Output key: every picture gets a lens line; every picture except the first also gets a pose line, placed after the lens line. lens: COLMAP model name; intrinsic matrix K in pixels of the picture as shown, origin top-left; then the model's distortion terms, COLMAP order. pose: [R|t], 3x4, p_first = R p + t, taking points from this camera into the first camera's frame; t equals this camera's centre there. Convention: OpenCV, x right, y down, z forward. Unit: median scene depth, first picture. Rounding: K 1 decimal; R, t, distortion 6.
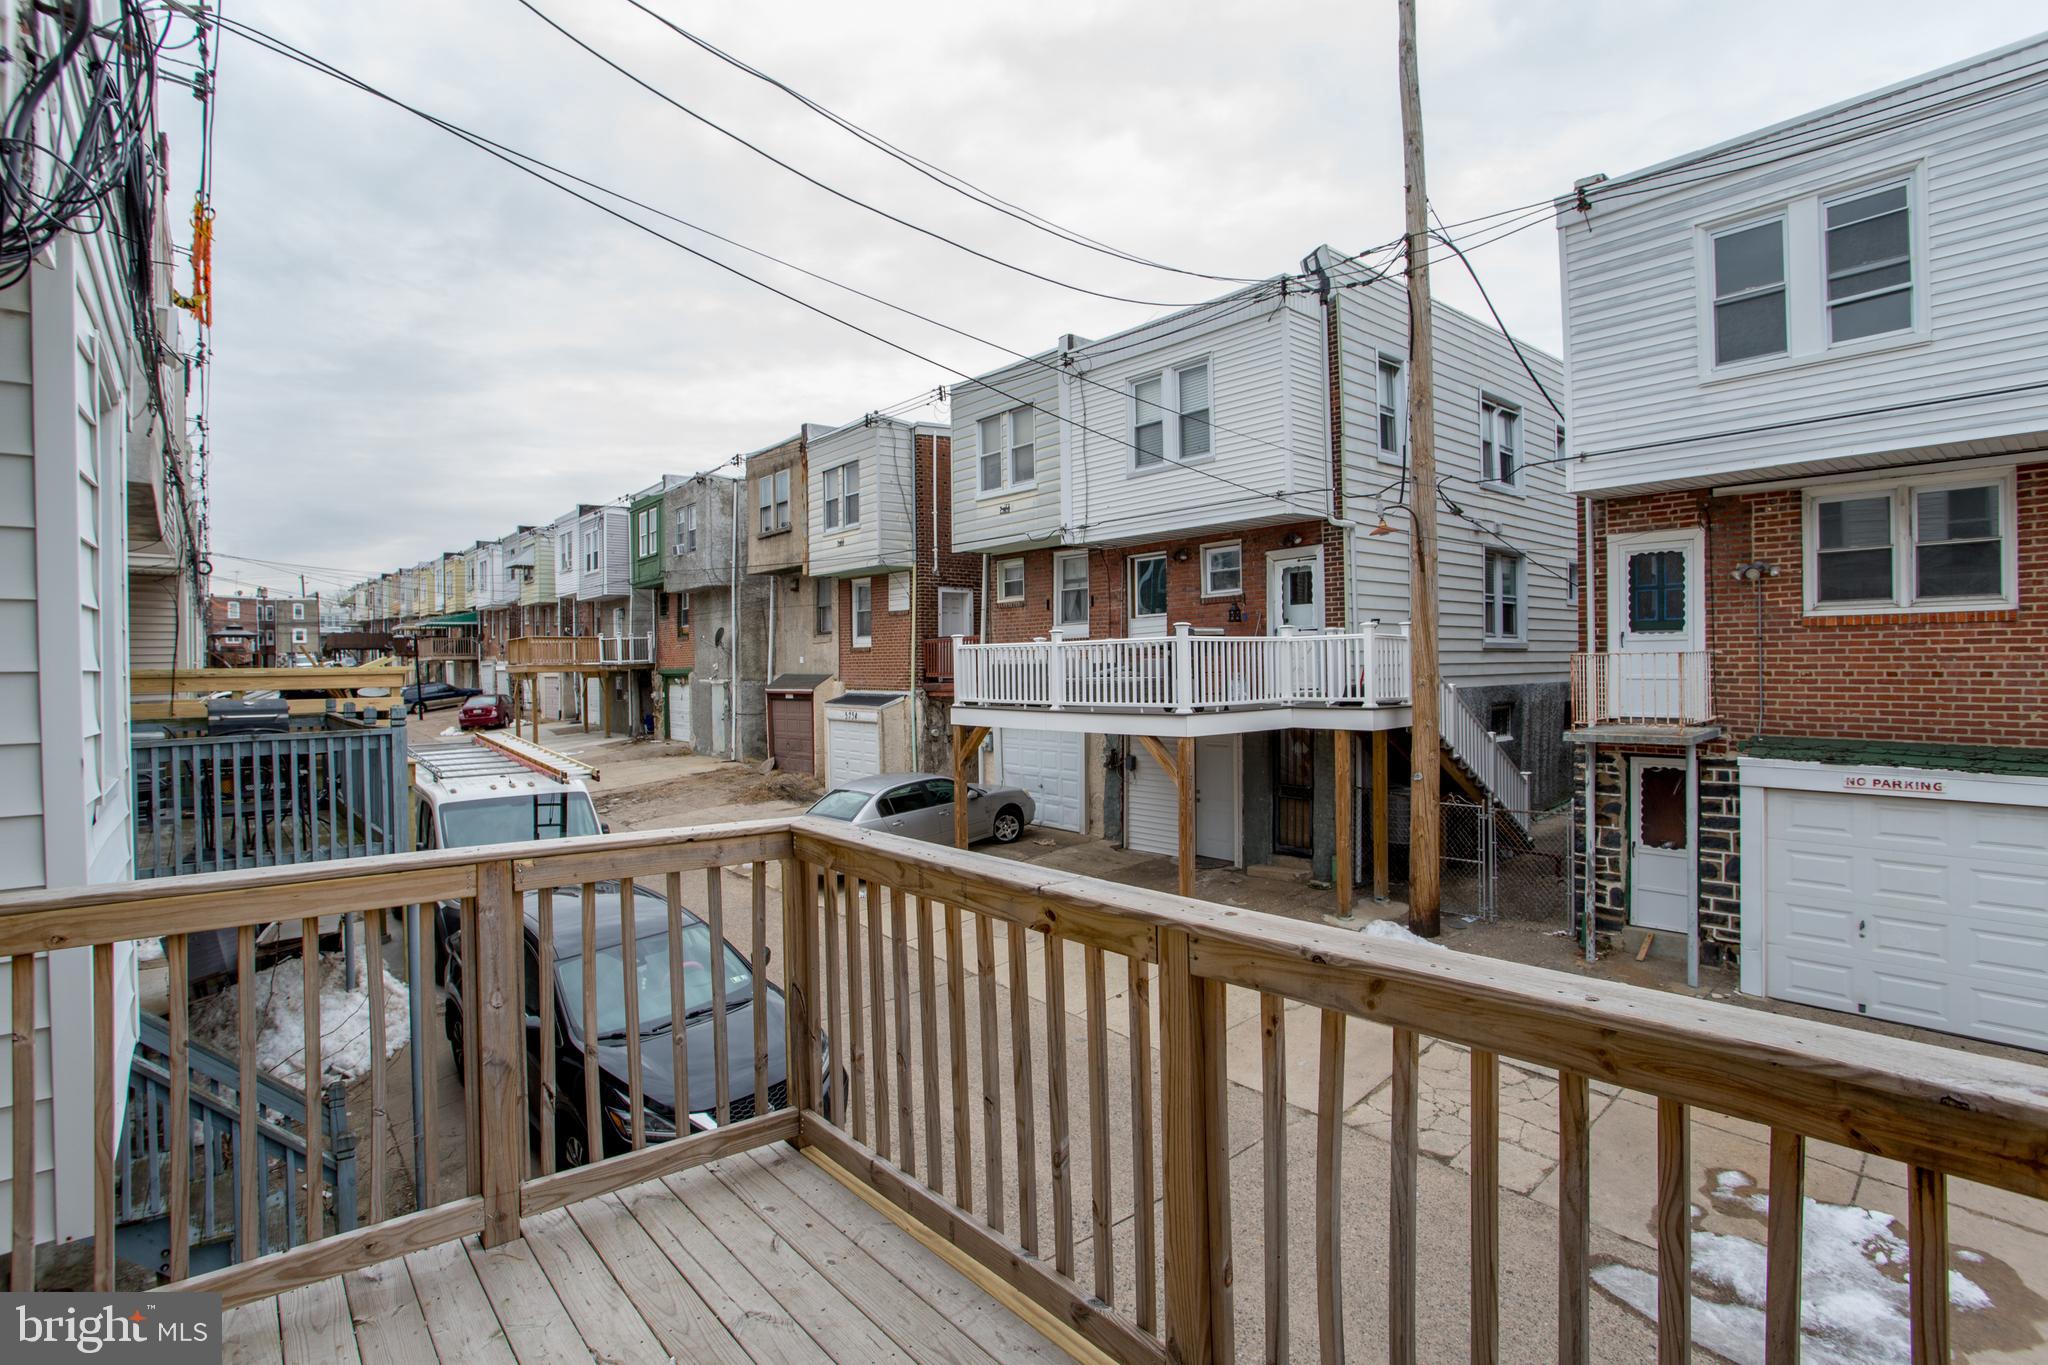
lens RADIAL K [[972.7, 0, 1000.9], [0, 972.7, 676.8], [0, 0, 1]] dist [-0.063189, 0.019600]
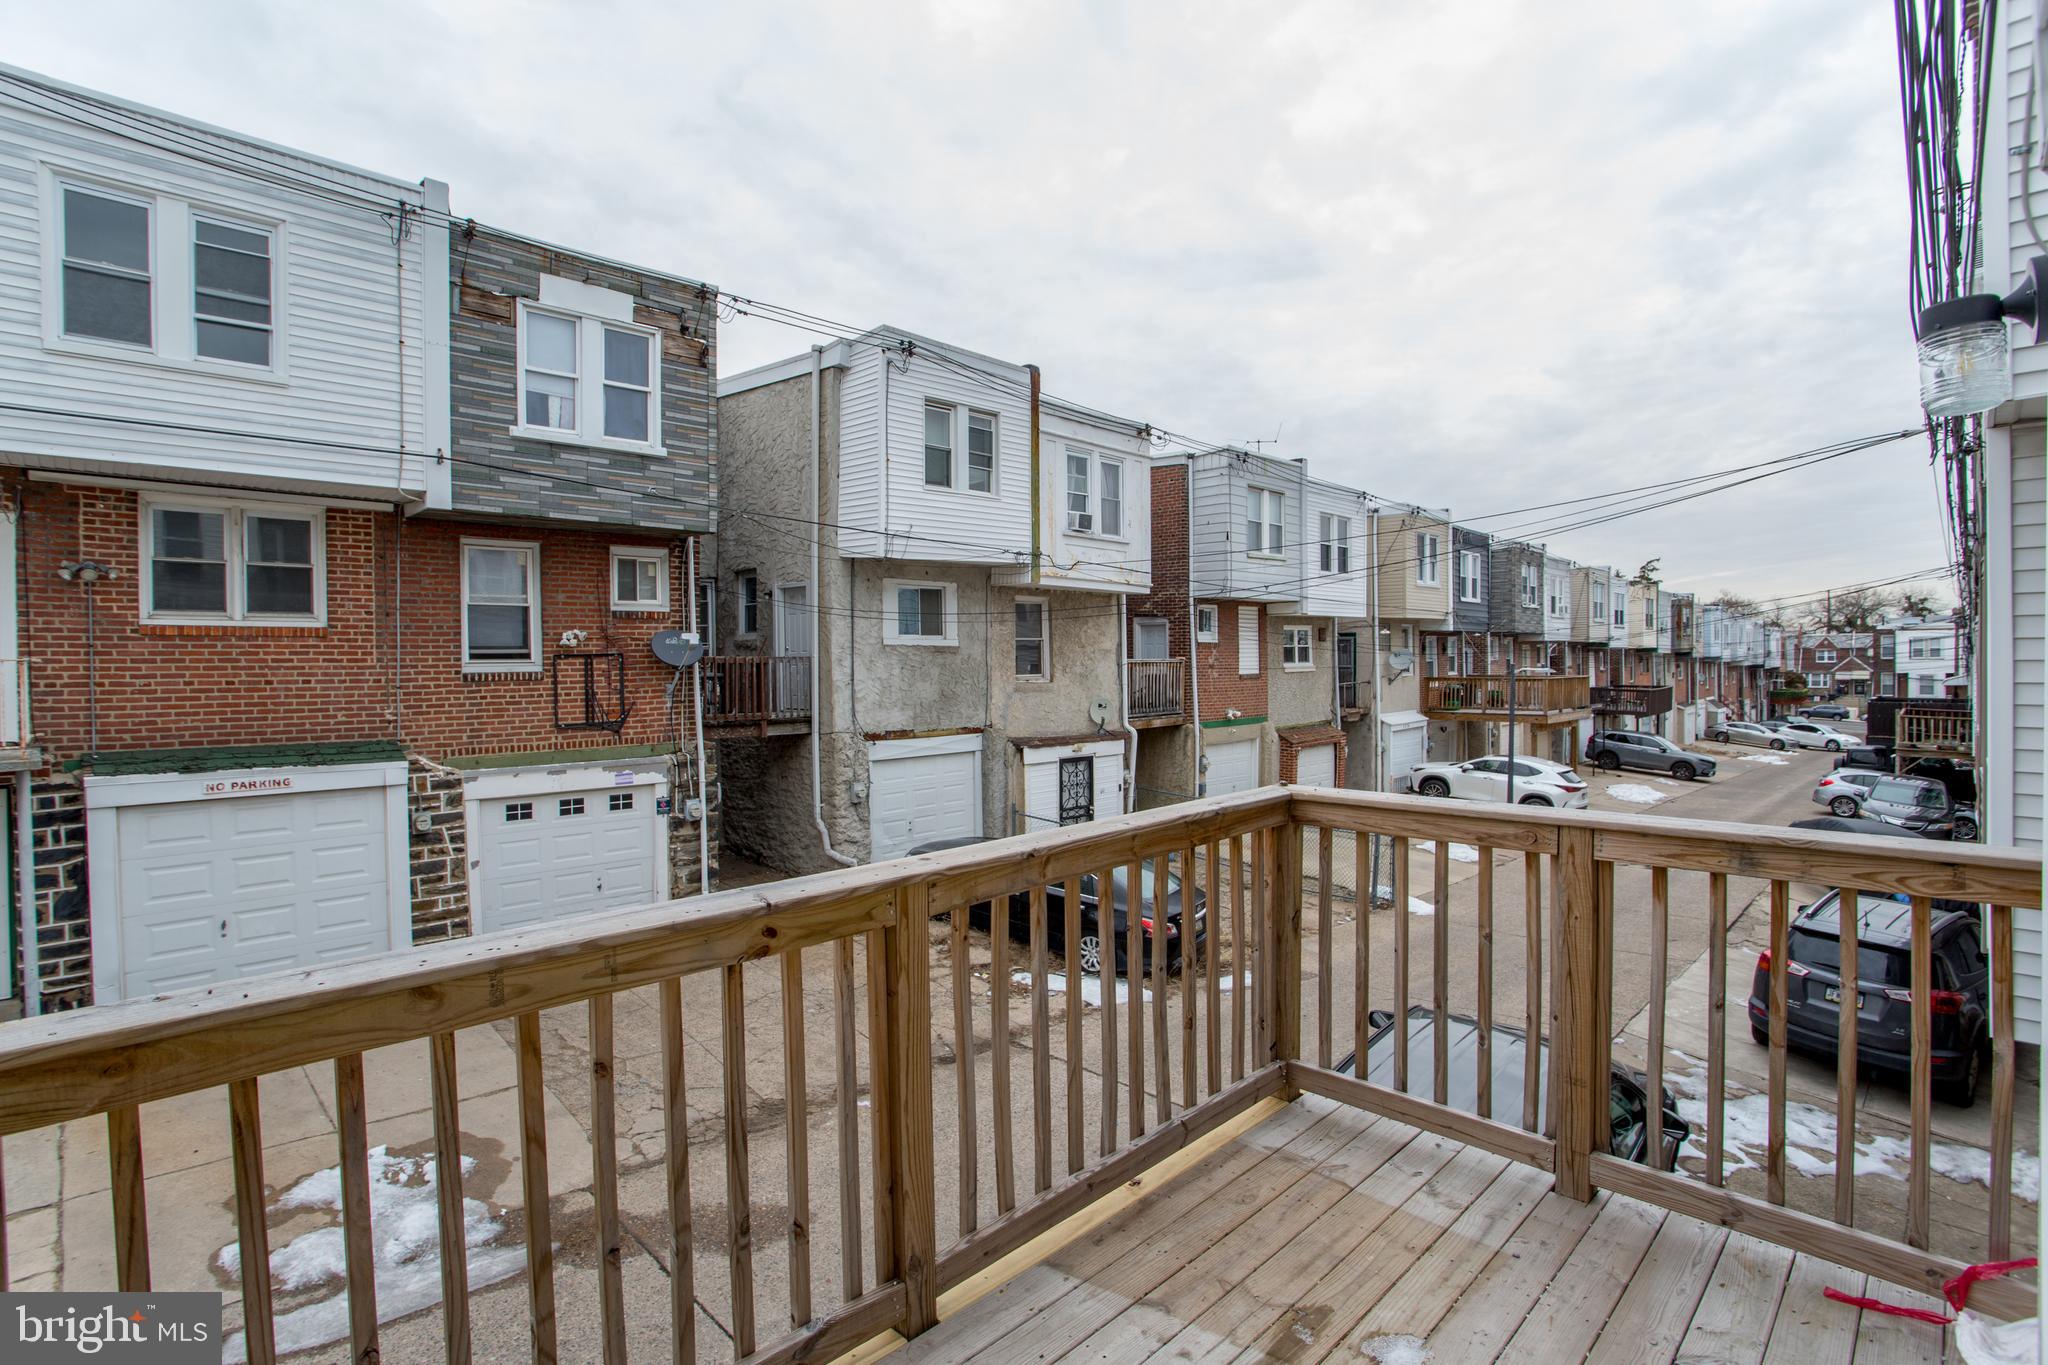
lens RADIAL K [[984.0, 0, 1023.0], [0, 984.0, 677.9], [0, 0, 1]] dist [-0.066263, 0.024276]
pose [[-0.100501, -0.007585, 0.994908, -0.206049], [0.018977, 0.999774, 0.009539, -0.001679], [-0.994756, 0.019839, -0.100334, 0.207061]]
